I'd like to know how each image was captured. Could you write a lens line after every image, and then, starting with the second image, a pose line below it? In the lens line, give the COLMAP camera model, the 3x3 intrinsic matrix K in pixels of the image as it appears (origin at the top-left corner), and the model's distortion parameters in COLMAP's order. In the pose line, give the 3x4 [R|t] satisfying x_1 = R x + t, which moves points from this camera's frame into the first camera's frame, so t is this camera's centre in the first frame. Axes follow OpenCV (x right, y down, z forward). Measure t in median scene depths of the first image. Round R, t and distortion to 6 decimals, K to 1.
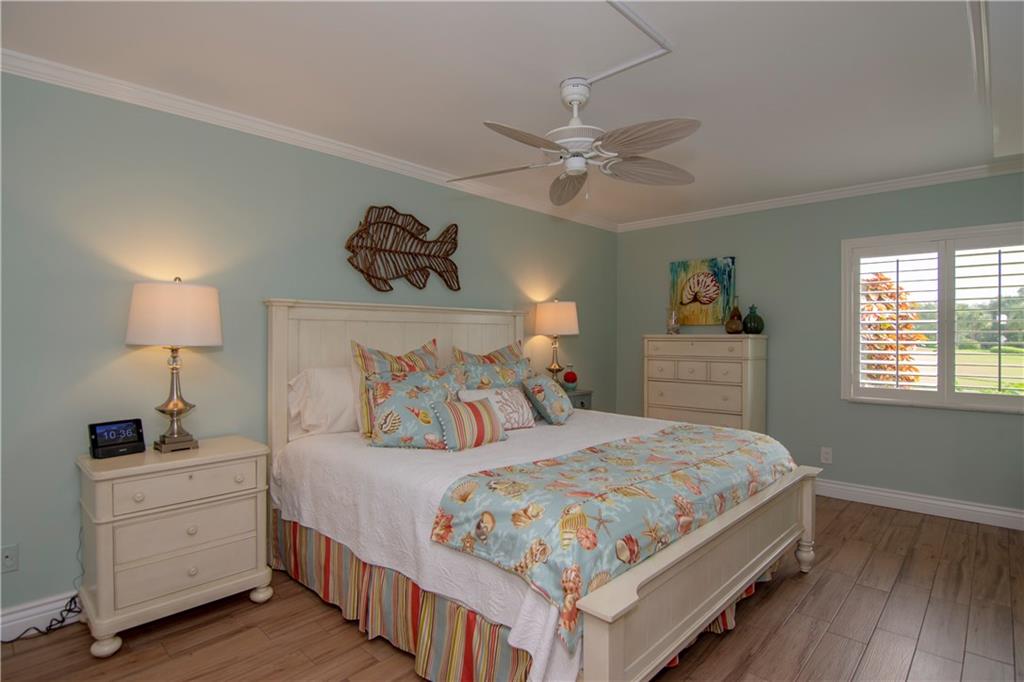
lens RADIAL K [[527.4, 0, 513.7], [0, 527.4, 338.8], [0, 0, 1]] dist [-0.000278, -0.016368]
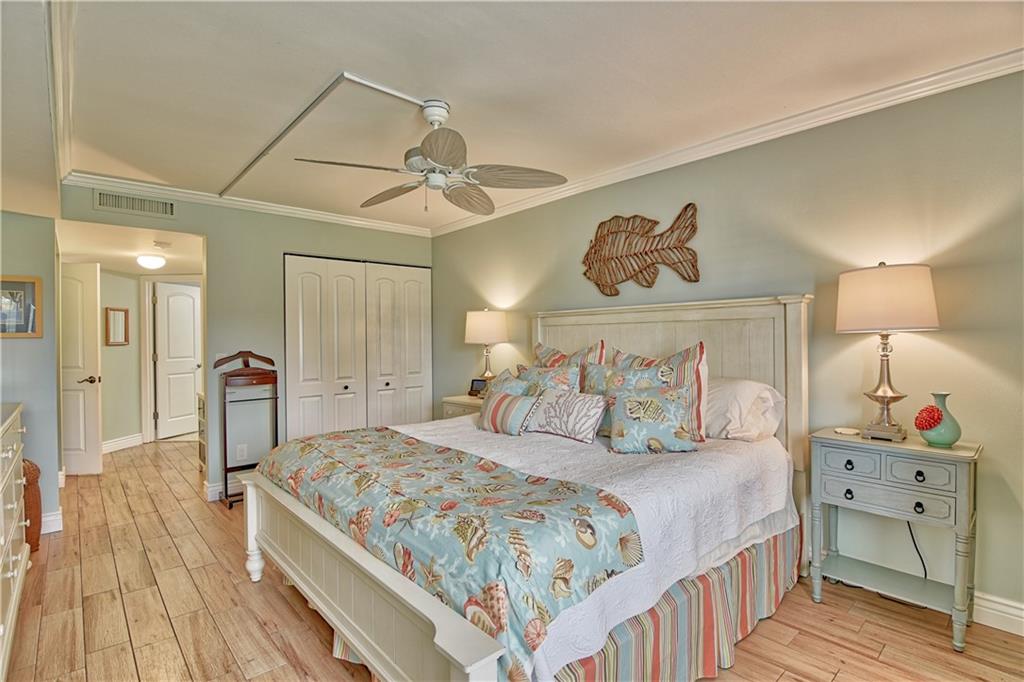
lens RADIAL K [[516.0, 0, 510.5], [0, 516.0, 328.9], [0, 0, 1]] dist [-0.004167, -0.000688]
pose [[-0.035598, 0.006405, -0.999346, 0.736374], [0.021629, 0.999750, 0.005637, -0.029062], [0.999132, -0.021415, -0.035728, 0.746121]]
